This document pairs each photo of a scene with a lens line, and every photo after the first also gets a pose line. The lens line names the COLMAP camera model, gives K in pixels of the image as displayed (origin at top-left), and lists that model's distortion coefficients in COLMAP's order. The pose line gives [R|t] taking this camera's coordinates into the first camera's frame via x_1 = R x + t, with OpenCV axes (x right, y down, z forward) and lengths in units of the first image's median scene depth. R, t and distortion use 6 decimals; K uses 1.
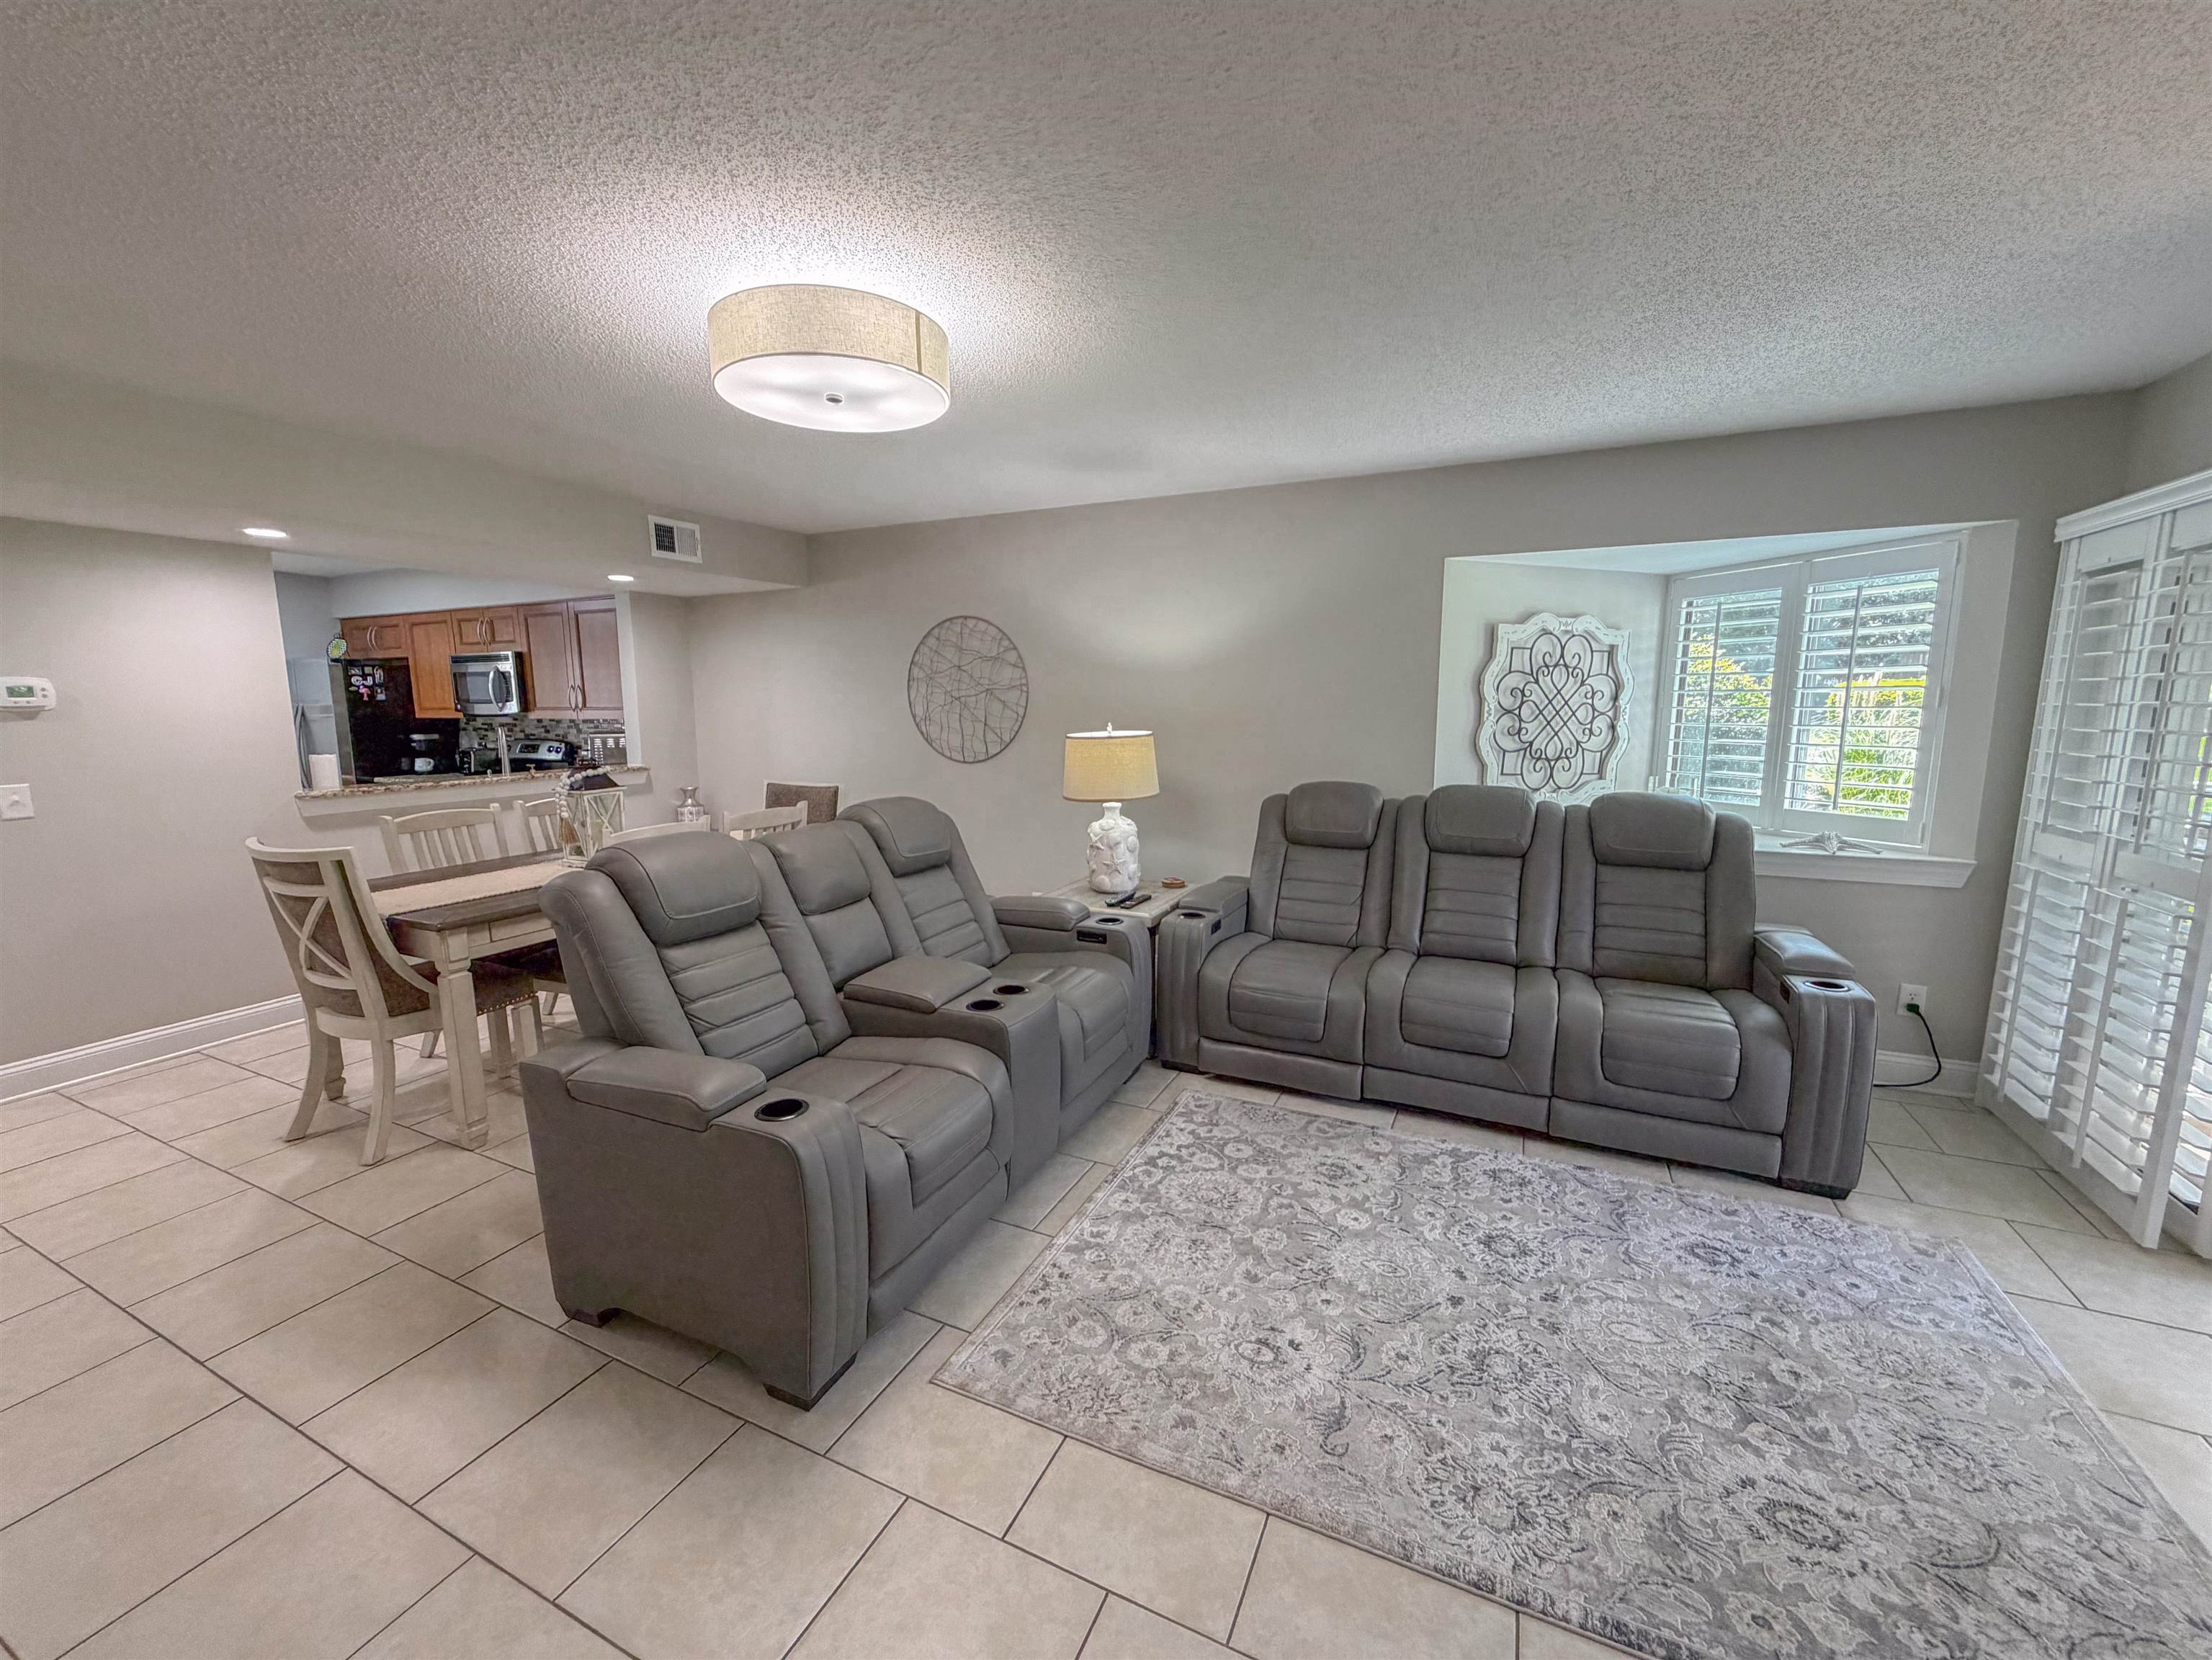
lens RADIAL K [[882.5, 0, 1099.5], [0, 882.5, 829.2], [0, 0, 1]] dist [0.004736, -0.000220]
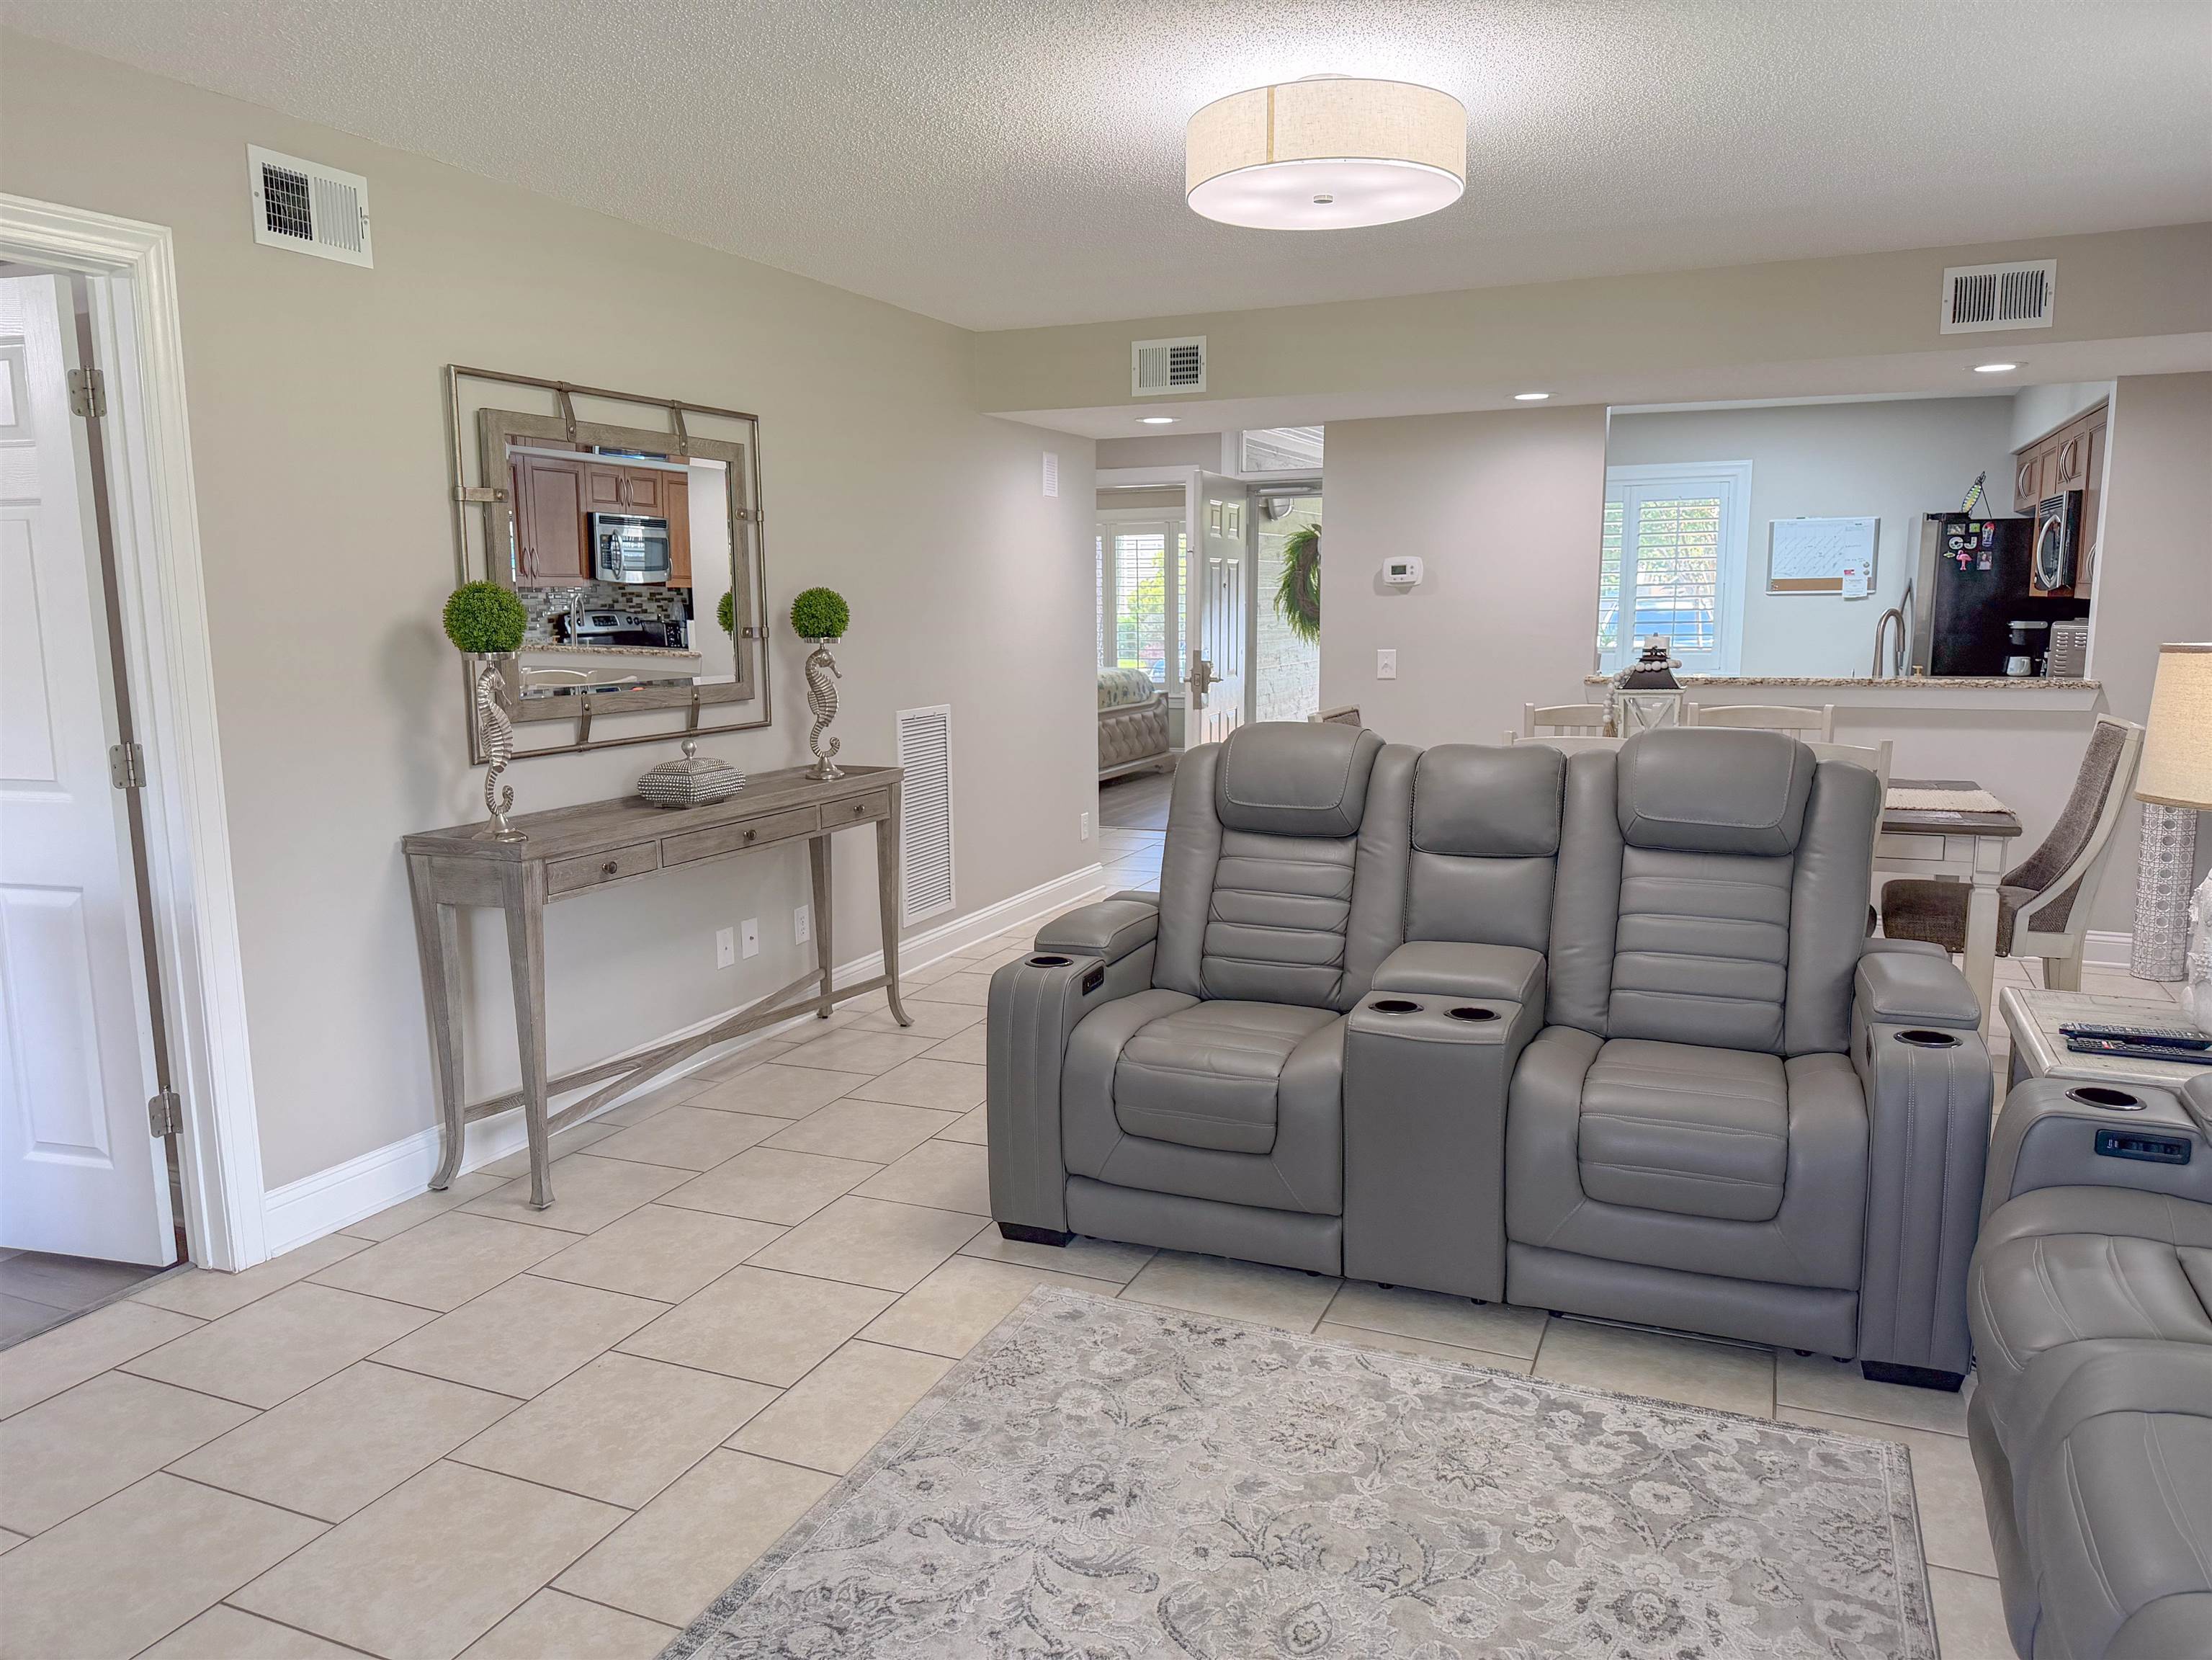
lens RADIAL K [[1546.4, 0, 1101.7], [0, 1546.4, 838.6], [0, 0, 1]] dist [0.088333, -0.148692]
pose [[0.041125, 0.160823, -0.986126, 0.865564], [-0.137892, 0.978430, 0.153817, -0.070439], [0.989593, 0.129653, 0.062414, 0.561207]]
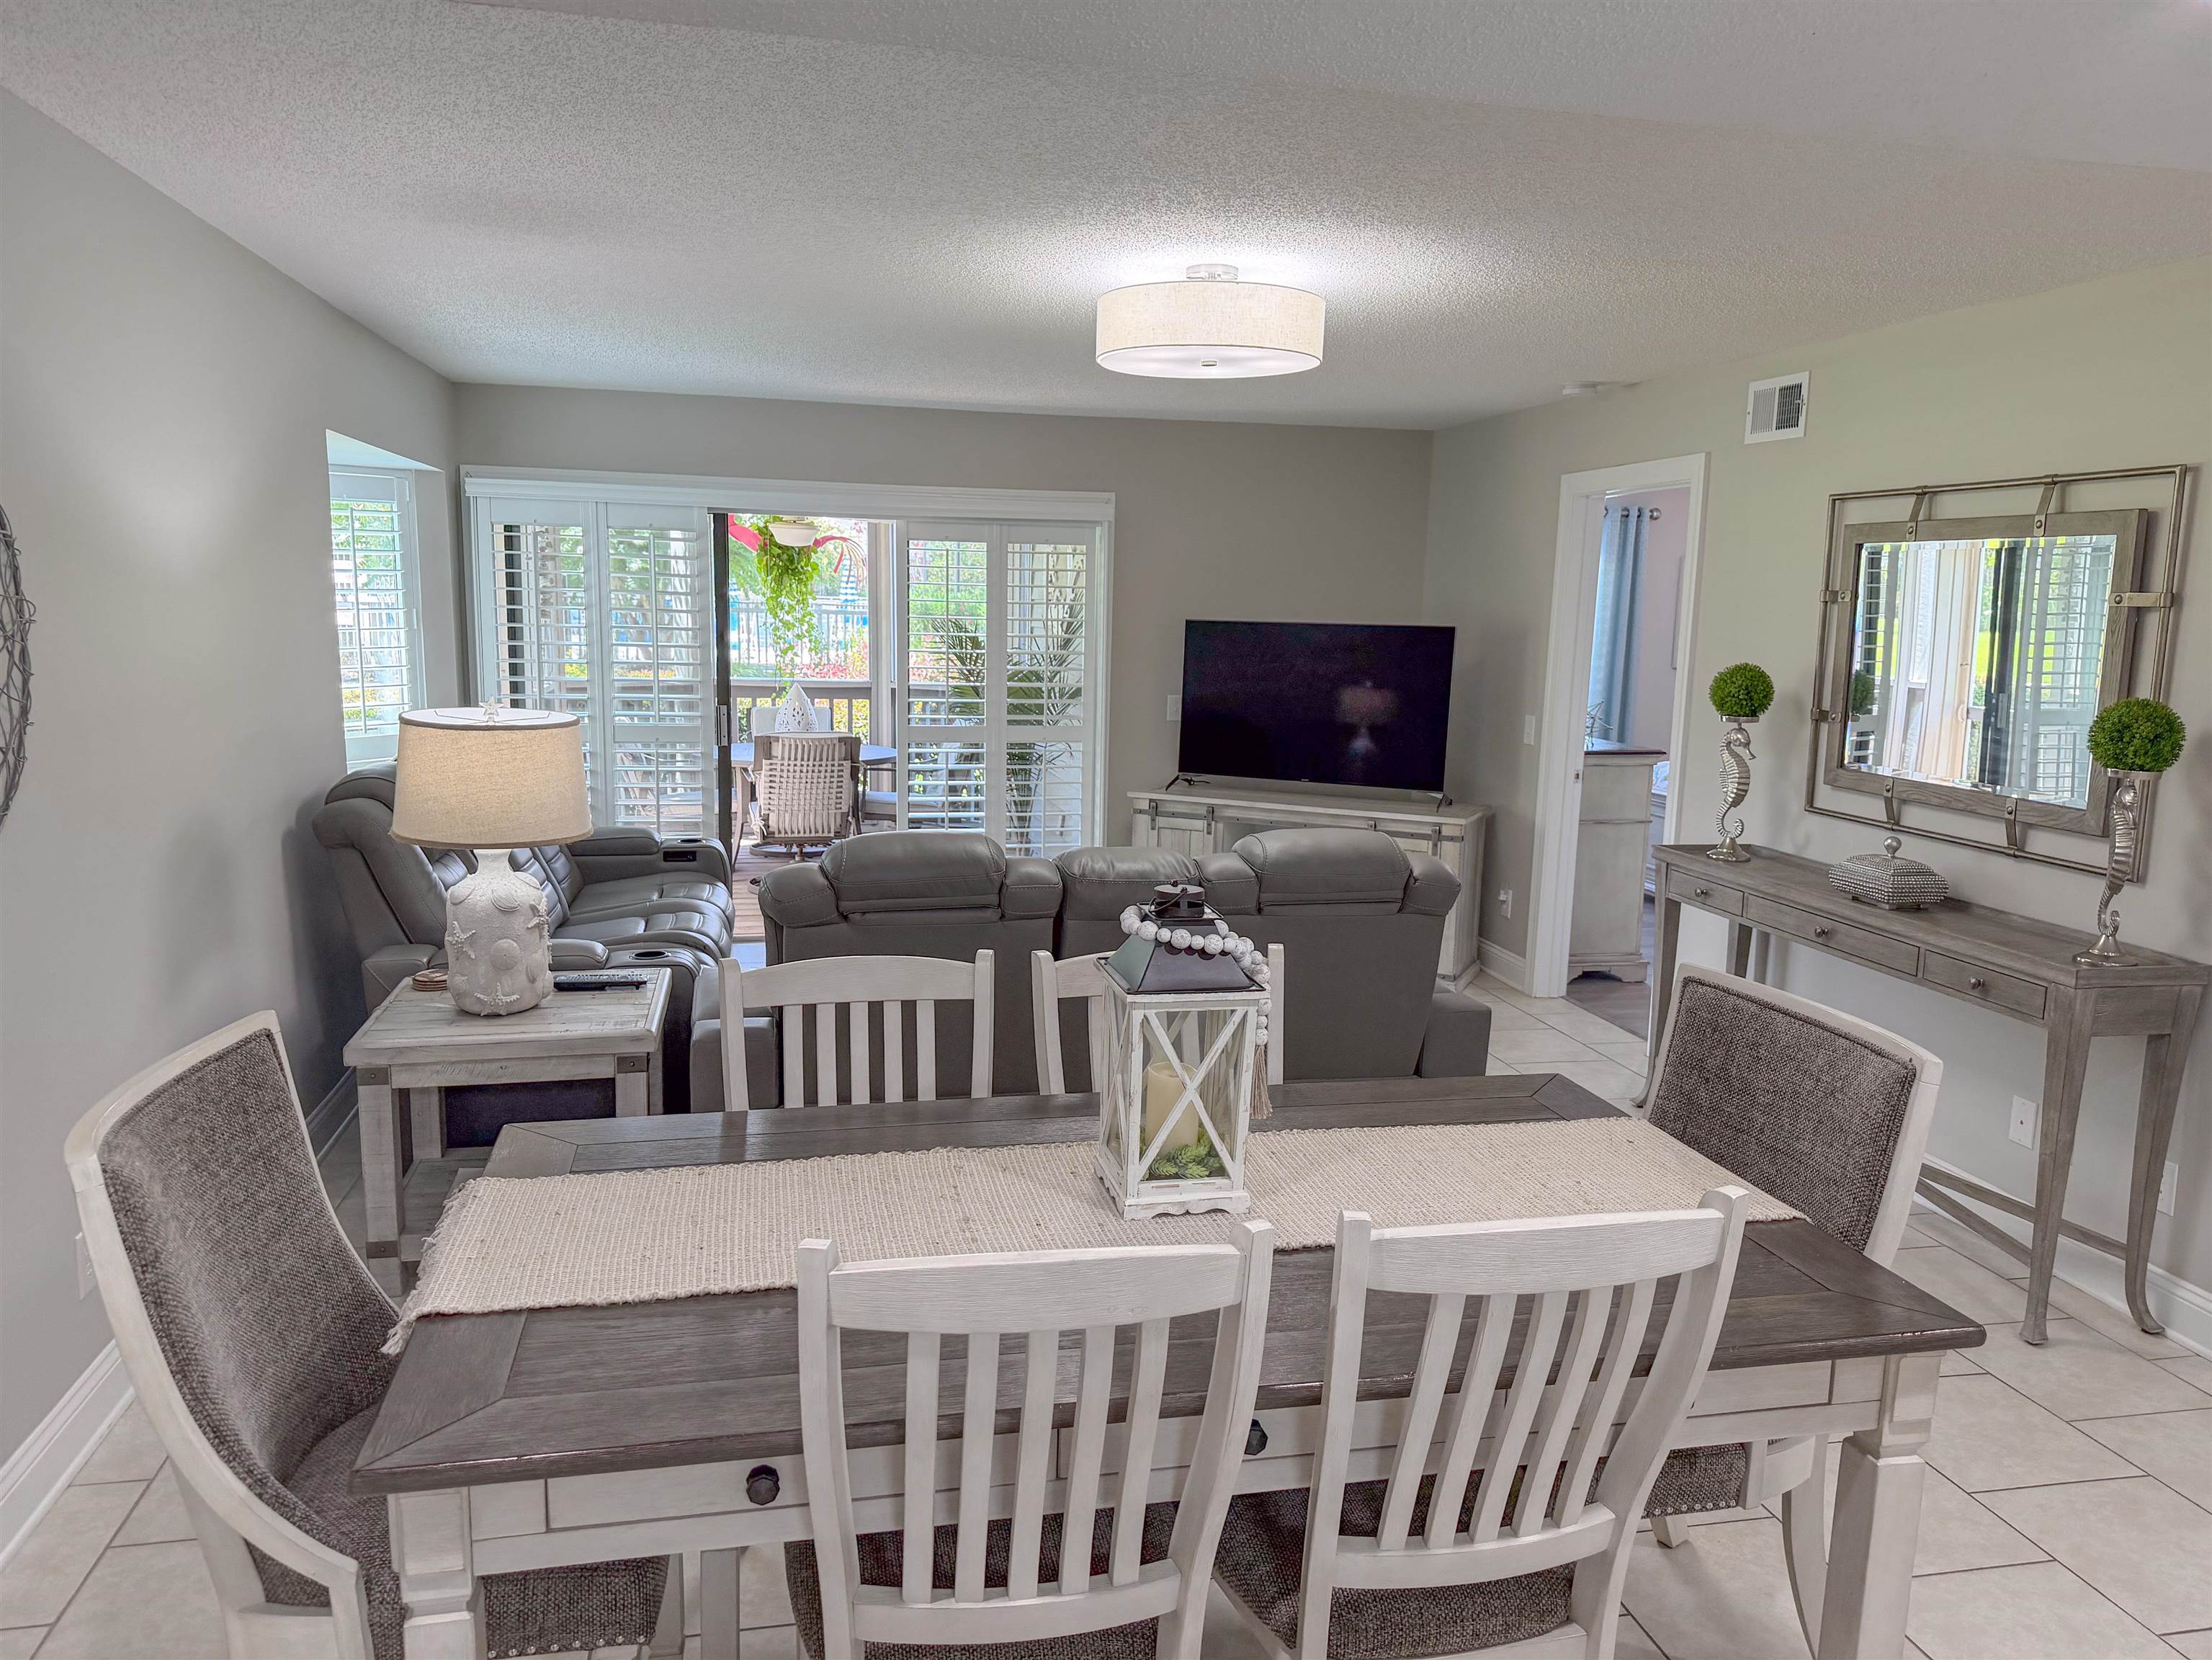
lens RADIAL K [[1547.0, 0, 1101.9], [0, 1547.0, 834.1], [0, 0, 1]] dist [0.077032, -0.107272]
pose [[-0.613839, -0.128204, 0.778952, -1.203969], [0.096591, 0.967114, 0.235289, -0.281921], [-0.783500, 0.219669, -0.581269, 1.606789]]
